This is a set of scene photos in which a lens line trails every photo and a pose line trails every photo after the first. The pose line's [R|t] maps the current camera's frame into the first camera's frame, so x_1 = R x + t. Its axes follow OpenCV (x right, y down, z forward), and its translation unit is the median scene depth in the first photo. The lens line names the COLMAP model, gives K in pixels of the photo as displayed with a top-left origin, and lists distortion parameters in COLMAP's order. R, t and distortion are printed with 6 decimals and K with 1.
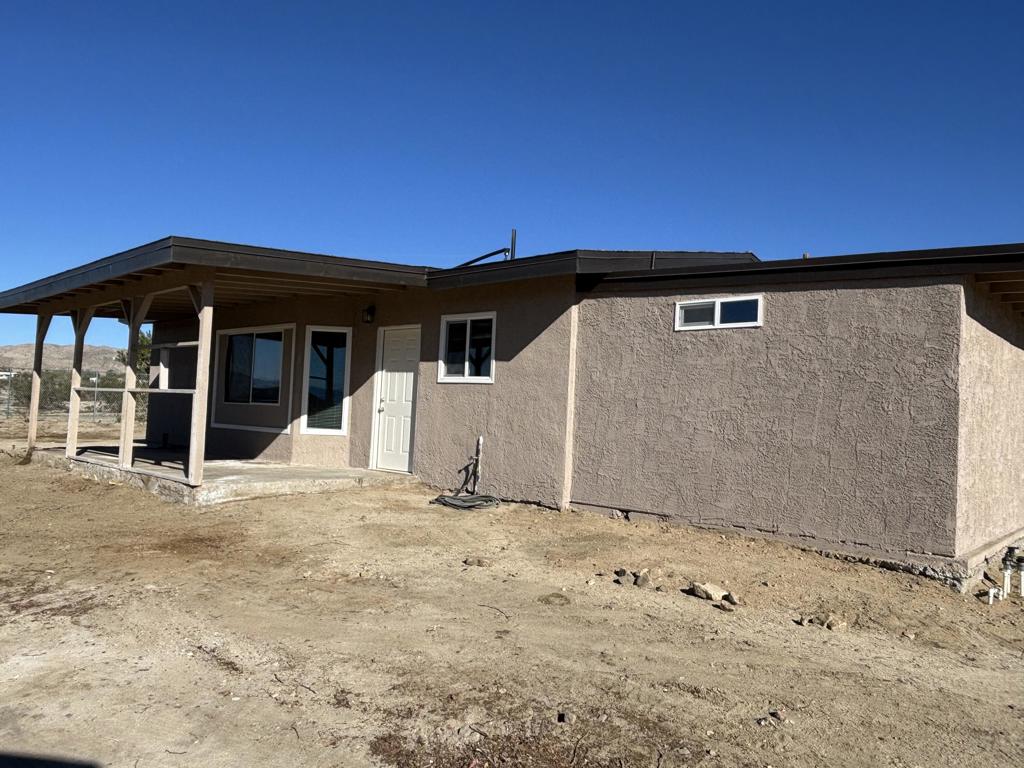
lens RADIAL K [[745.8, 0, 514.0], [0, 745.8, 386.4], [0, 0, 1]] dist [0.005736, -0.034823]
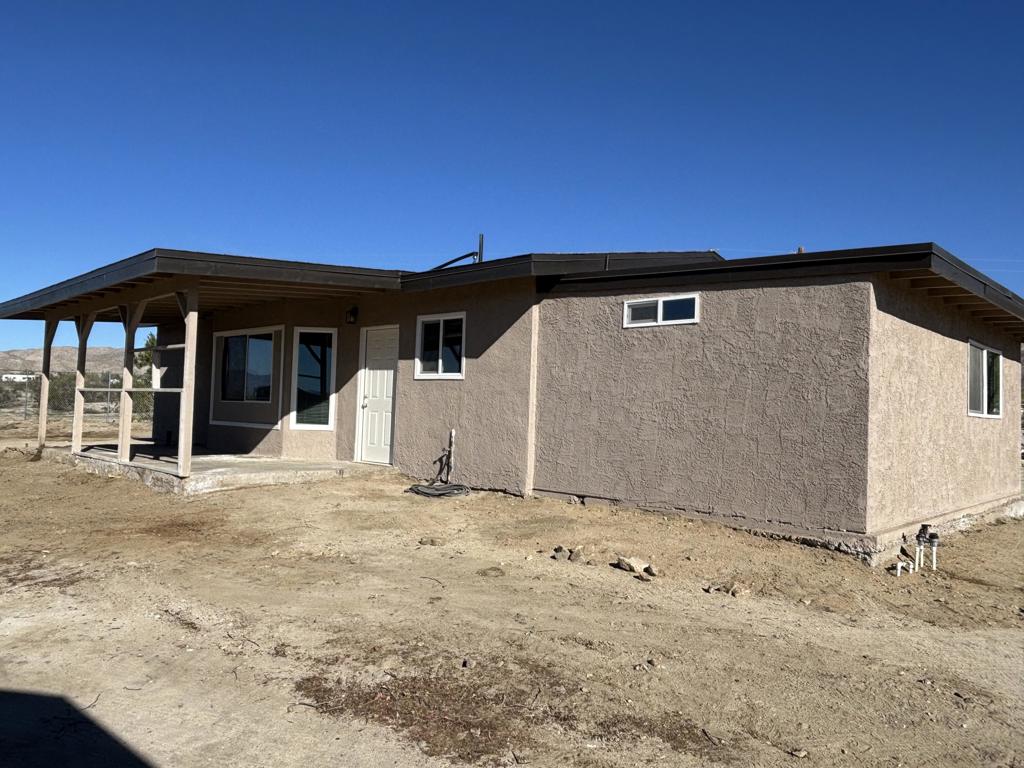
lens RADIAL K [[745.8, 0, 510.6], [0, 745.8, 382.2], [0, 0, 1]] dist [0.005736, -0.034823]
pose [[0.999627, -0.012681, -0.024170, 0.082040], [0.012655, 0.999919, -0.001239, 0.002999], [0.024184, 0.000933, 0.999707, -0.079745]]
